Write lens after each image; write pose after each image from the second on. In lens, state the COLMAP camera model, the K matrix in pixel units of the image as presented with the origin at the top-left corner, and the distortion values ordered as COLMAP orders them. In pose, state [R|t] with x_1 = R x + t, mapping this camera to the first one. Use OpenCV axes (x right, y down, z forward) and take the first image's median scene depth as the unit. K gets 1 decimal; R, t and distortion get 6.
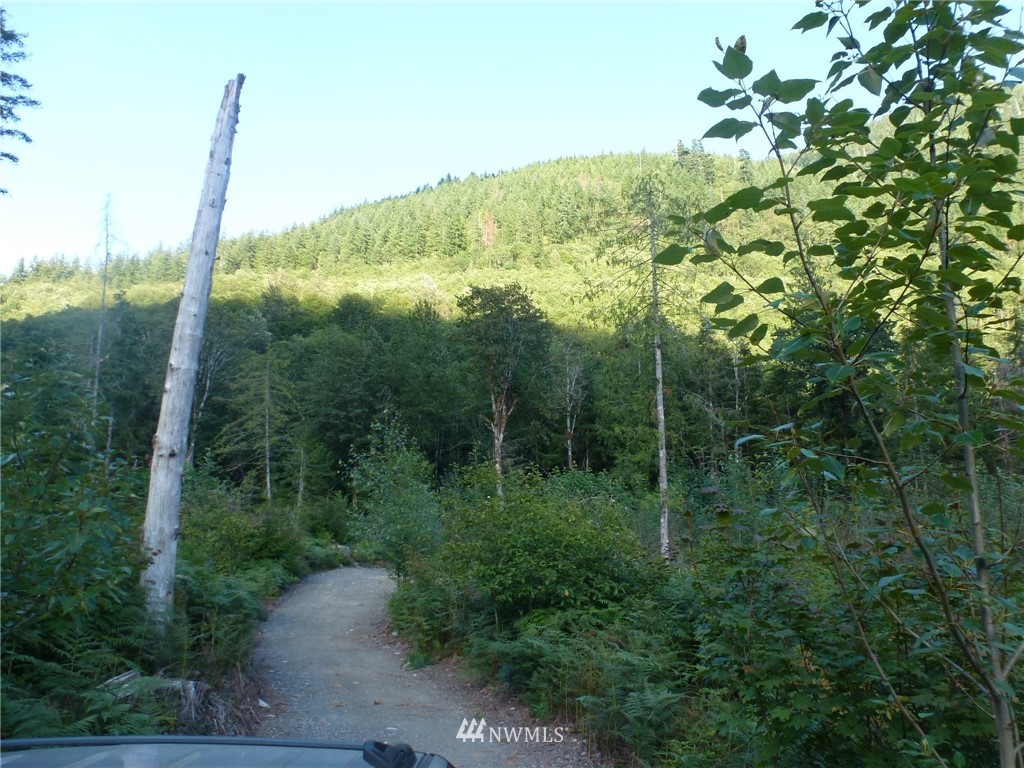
lens RADIAL K [[723.6, 0, 512.3], [0, 723.6, 390.7], [0, 0, 1]] dist [-0.068965, 0.031936]
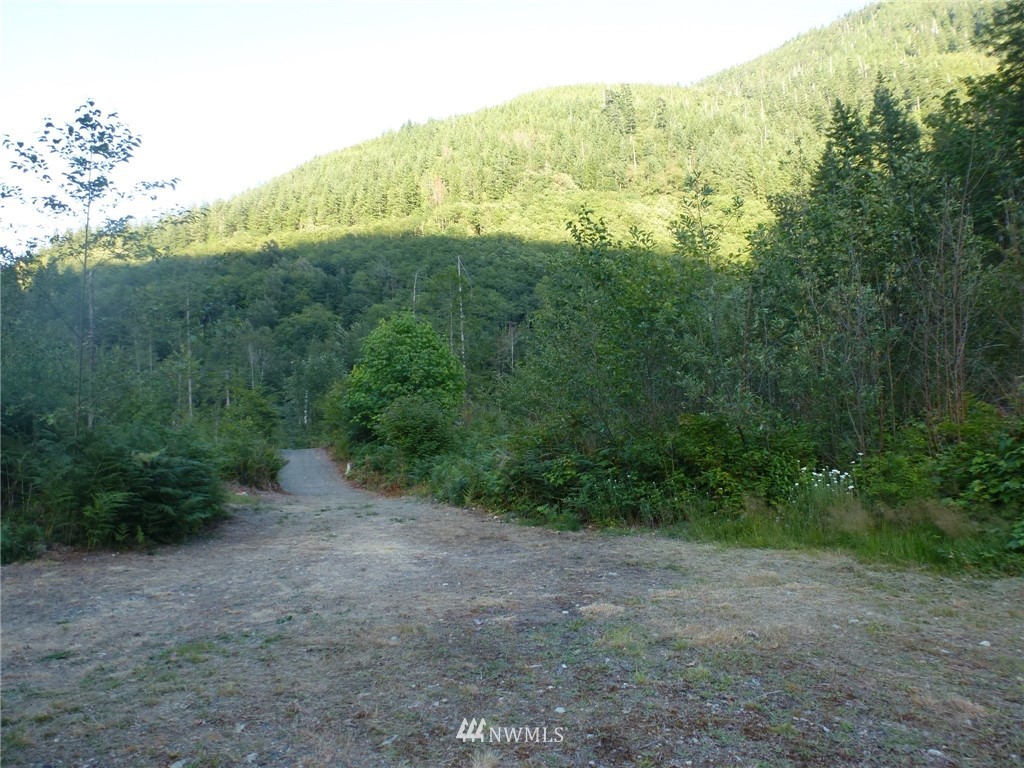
lens RADIAL K [[723.6, 0, 512.3], [0, 723.6, 390.7], [0, 0, 1]] dist [-0.068965, 0.031936]
pose [[0.999031, -0.043018, 0.009286, 0.066736], [0.041331, 0.989603, 0.137761, -0.047702], [-0.015115, -0.137244, 0.990422, -0.253043]]
